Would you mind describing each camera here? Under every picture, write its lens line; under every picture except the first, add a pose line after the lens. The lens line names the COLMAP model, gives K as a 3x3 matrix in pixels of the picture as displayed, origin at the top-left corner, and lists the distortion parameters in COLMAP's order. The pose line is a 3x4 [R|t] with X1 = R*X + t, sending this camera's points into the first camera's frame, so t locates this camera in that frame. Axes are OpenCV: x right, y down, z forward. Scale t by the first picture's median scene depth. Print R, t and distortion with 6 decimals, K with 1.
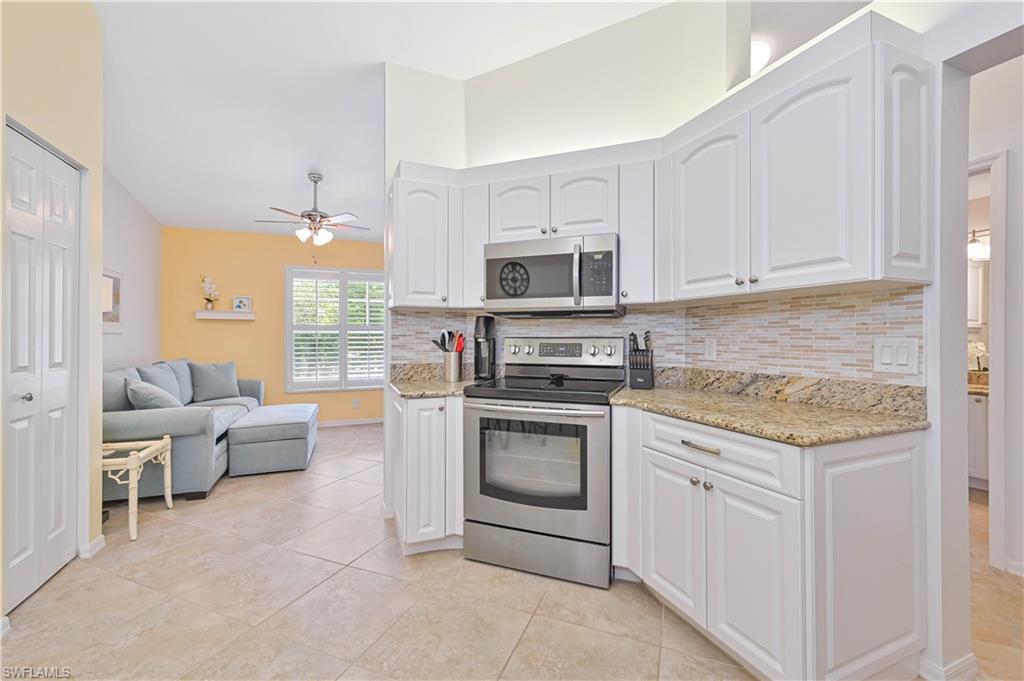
lens RADIAL K [[431.0, 0, 512.0], [0, 431.0, 340.5], [0, 0, 1]] dist [-0.001309, -0.000078]
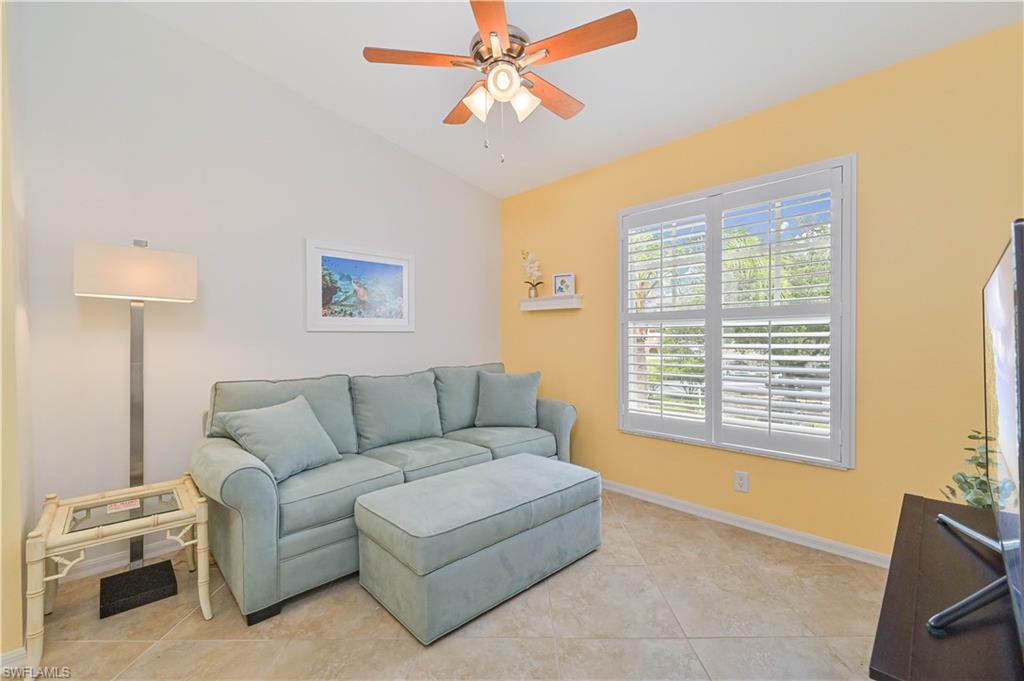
lens RADIAL K [[433.2, 0, 512.9], [0, 433.2, 344.2], [0, 0, 1]] dist [-0.000471, -0.000069]
pose [[0.381728, 0.013063, -0.924183, -0.041530], [0.000351, 0.999898, 0.014279, -0.003465], [0.924275, -0.005775, 0.381684, 0.687075]]
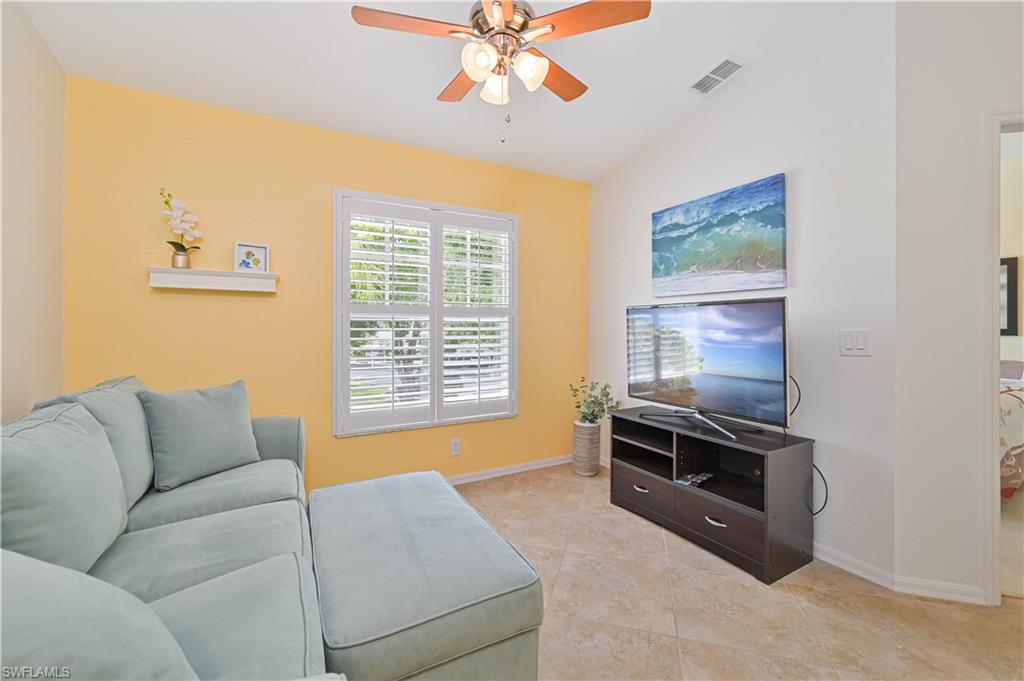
lens RADIAL K [[430.3, 0, 515.8], [0, 430.3, 328.7], [0, 0, 1]] dist [-0.000028, -0.000145]
pose [[0.992092, 0.001993, 0.125496, -0.401637], [-0.001591, 0.999993, -0.003298, -0.005411], [-0.125502, 0.003073, 0.992089, 0.494127]]
